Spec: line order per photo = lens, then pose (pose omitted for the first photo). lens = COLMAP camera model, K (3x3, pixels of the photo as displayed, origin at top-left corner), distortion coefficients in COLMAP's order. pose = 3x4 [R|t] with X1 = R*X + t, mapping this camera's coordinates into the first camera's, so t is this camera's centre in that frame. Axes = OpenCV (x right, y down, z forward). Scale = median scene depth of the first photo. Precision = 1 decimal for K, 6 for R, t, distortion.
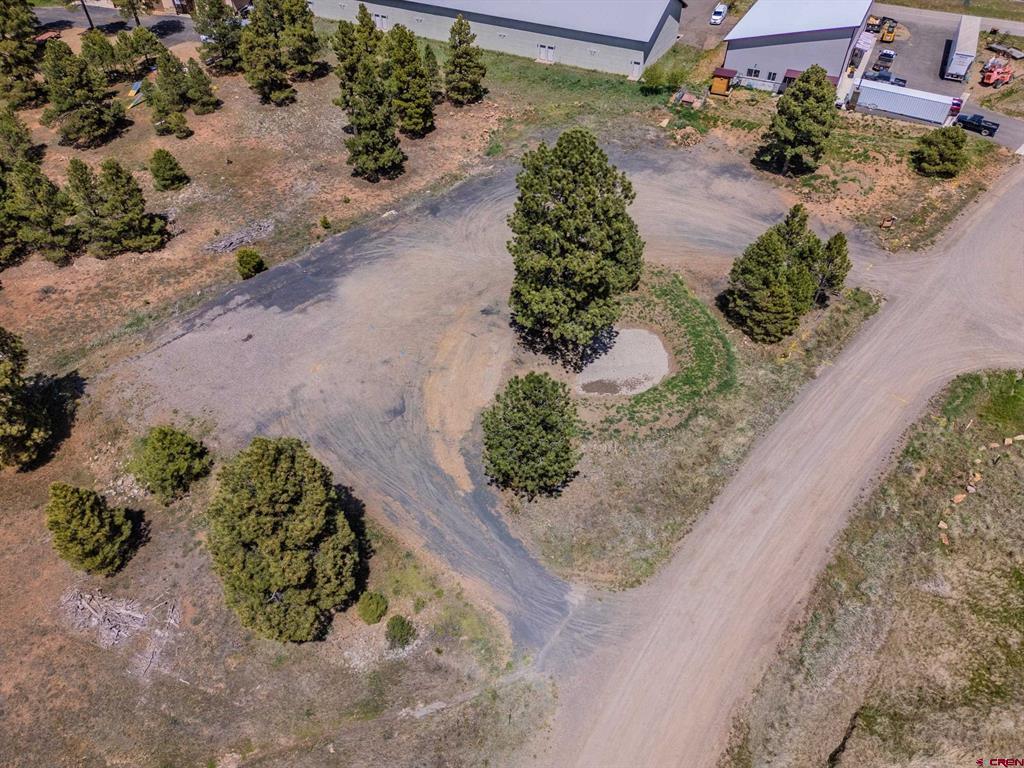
lens RADIAL K [[715.6, 0, 512.0], [0, 715.6, 384.0], [0, 0, 1]] dist [0.077574, -0.068485]
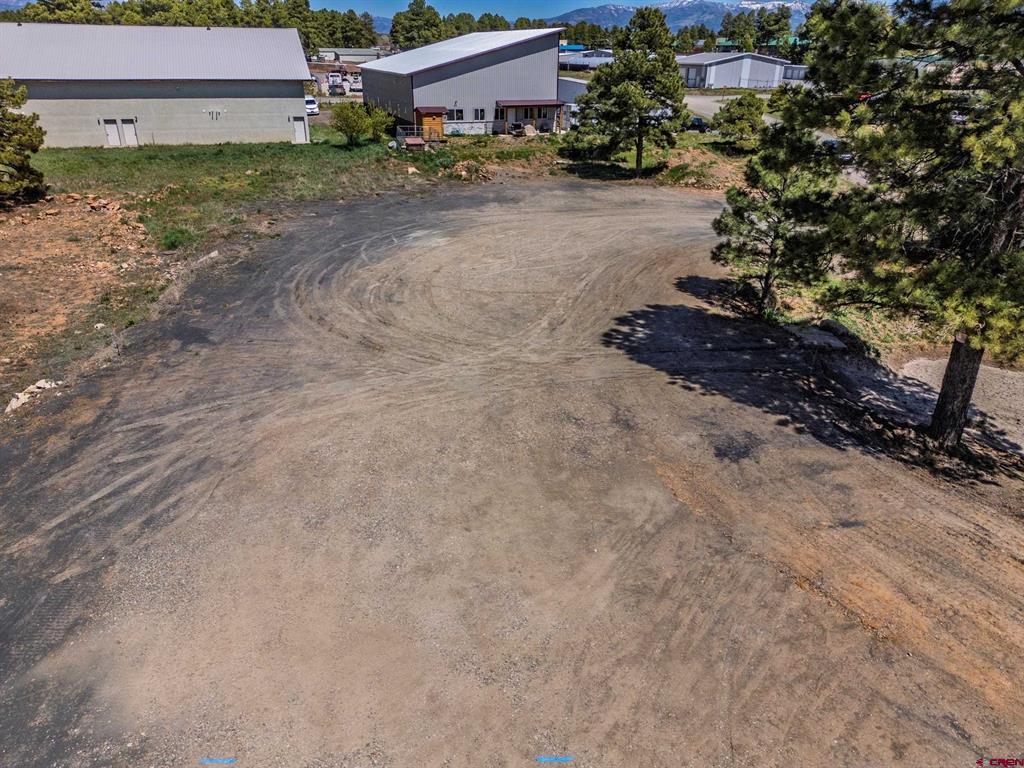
lens RADIAL K [[715.6, 0, 512.0], [0, 715.6, 384.0], [0, 0, 1]] dist [0.077574, -0.068485]
pose [[0.691180, -0.313009, 0.651380, -0.276570], [0.495648, 0.861263, -0.112067, -0.135823], [-0.525932, 0.400314, 0.750430, 0.825842]]
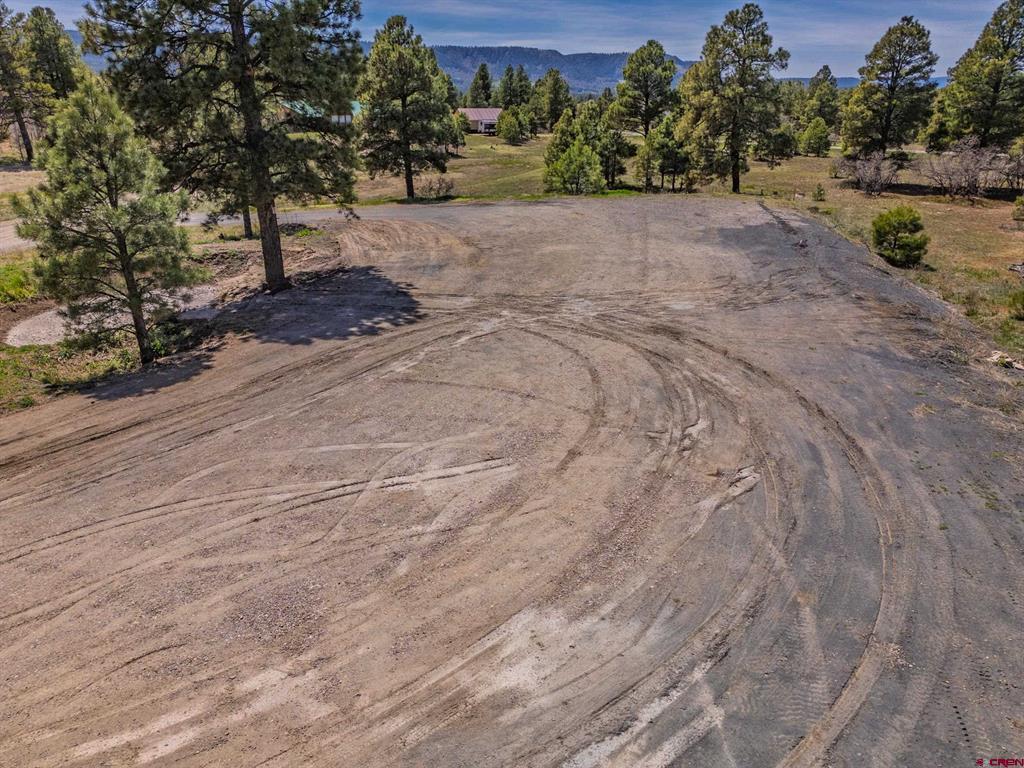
lens RADIAL K [[715.6, 0, 512.0], [0, 715.6, 384.0], [0, 0, 1]] dist [0.077574, -0.068485]
pose [[-0.851728, 0.184467, -0.490439, 0.174731], [-0.367718, 0.456367, 0.810254, -0.483799], [0.373286, 0.870460, -0.320869, 1.255211]]
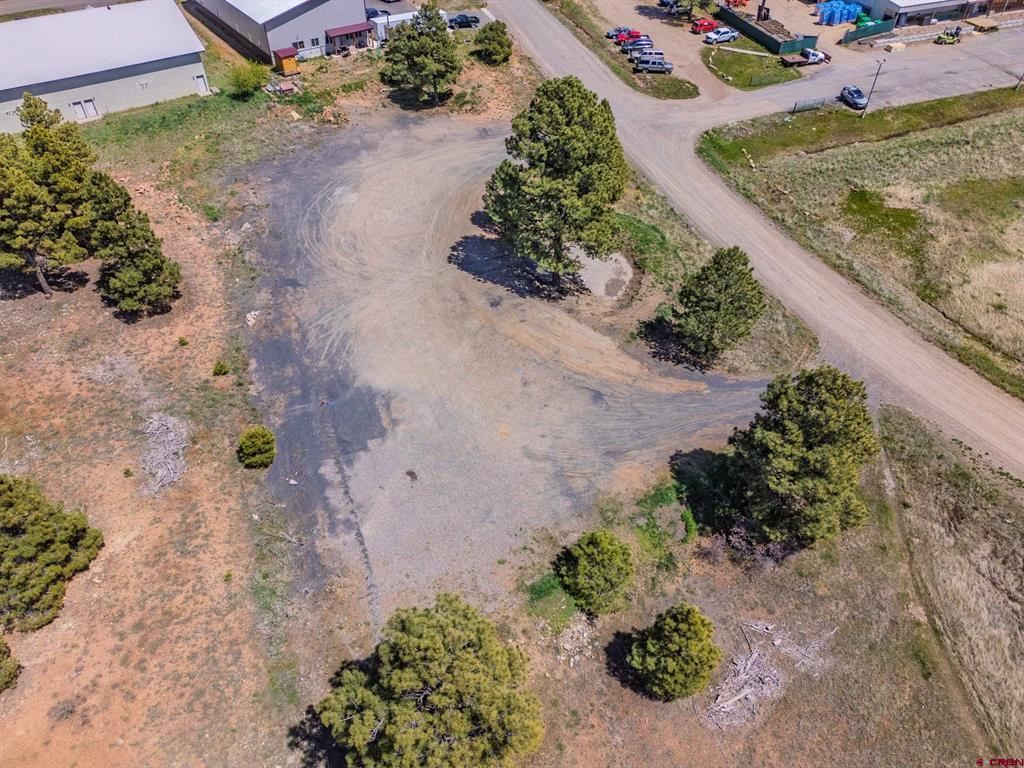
lens RADIAL K [[715.6, 0, 512.0], [0, 715.6, 384.0], [0, 0, 1]] dist [0.077574, -0.068485]
pose [[0.450689, -0.619704, 0.642531, -0.738895], [0.602679, 0.742206, 0.293102, -0.297130], [-0.658527, 0.255142, 0.707986, 0.310350]]
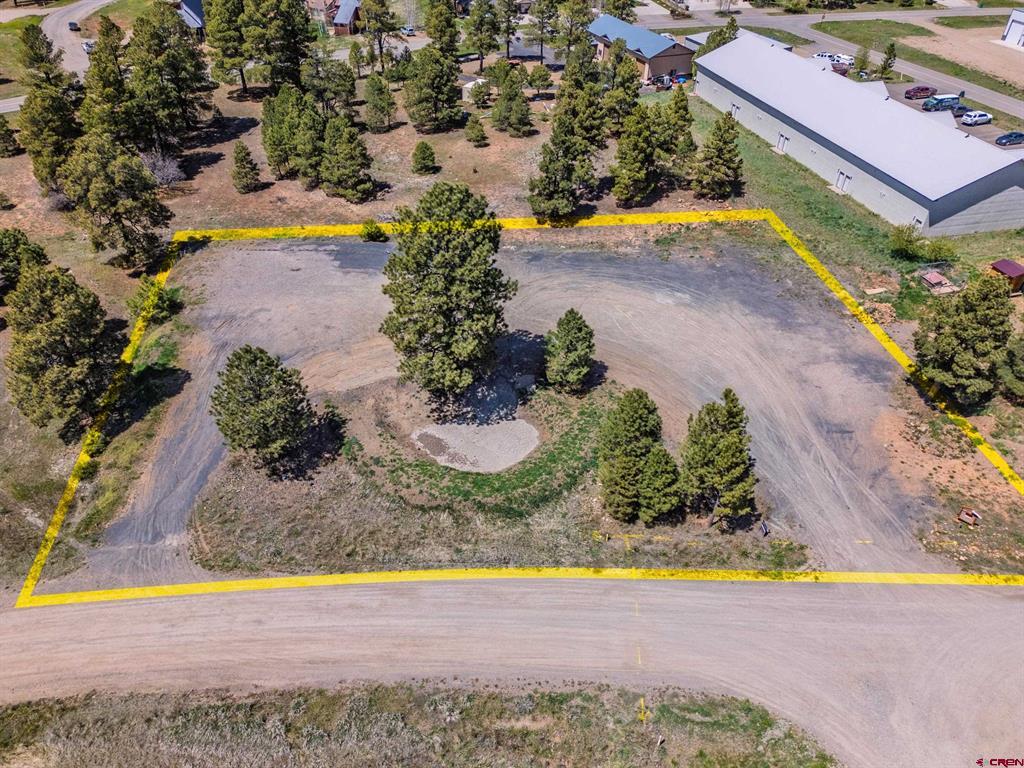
lens RADIAL K [[715.6, 0, 512.0], [0, 715.6, 384.0], [0, 0, 1]] dist [0.077574, -0.068485]
pose [[0.652000, 0.465779, -0.598286, 0.695485], [-0.524503, 0.846878, 0.087721, -0.194417], [0.547534, 0.256609, 0.796466, 0.244229]]
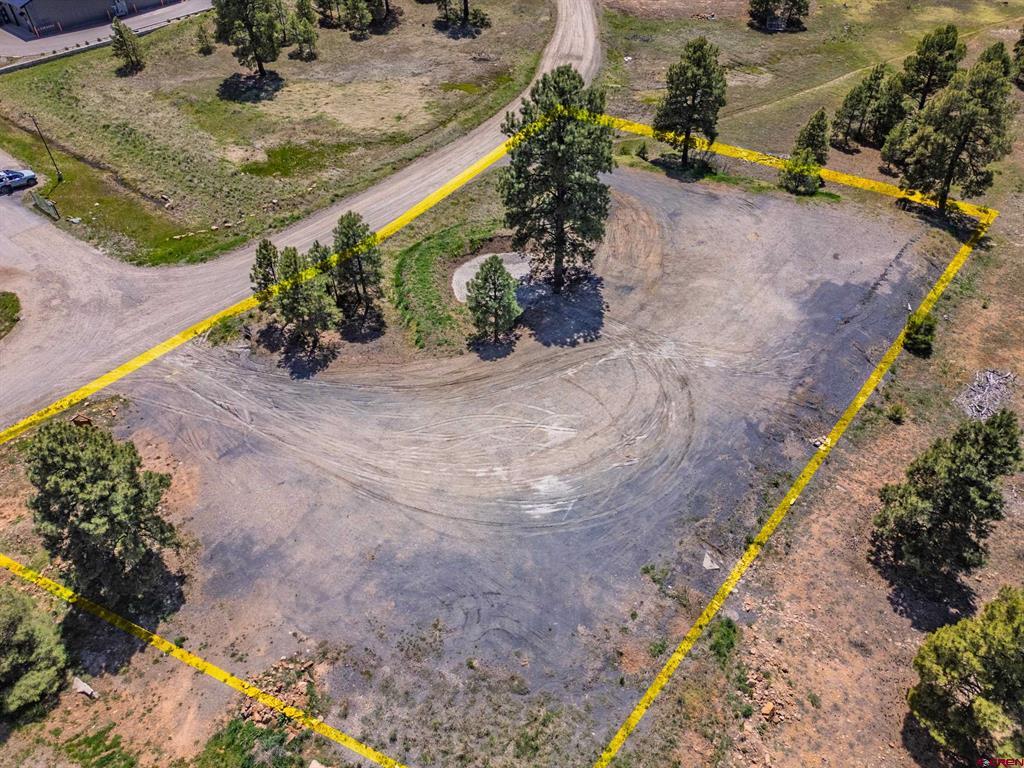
lens RADIAL K [[715.6, 0, 512.0], [0, 715.6, 384.0], [0, 0, 1]] dist [0.077574, -0.068485]
pose [[-0.998888, 0.019232, -0.043053, 0.172560], [-0.041838, 0.059646, 0.997342, -1.087753], [0.021749, 0.998034, -0.058775, 1.195819]]
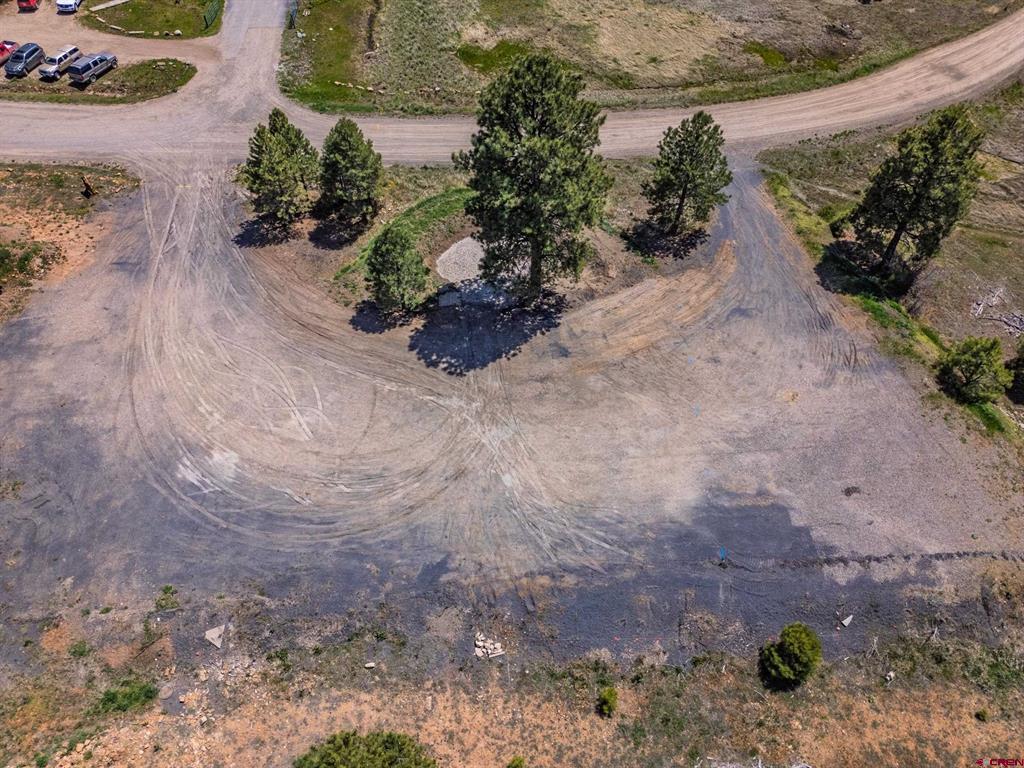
lens RADIAL K [[715.6, 0, 512.0], [0, 715.6, 384.0], [0, 0, 1]] dist [0.077574, -0.068485]
pose [[-0.708322, -0.560468, 0.429134, -0.360408], [0.470720, 0.077995, 0.878829, -0.834192], [-0.526026, 0.824495, 0.208577, 0.898912]]
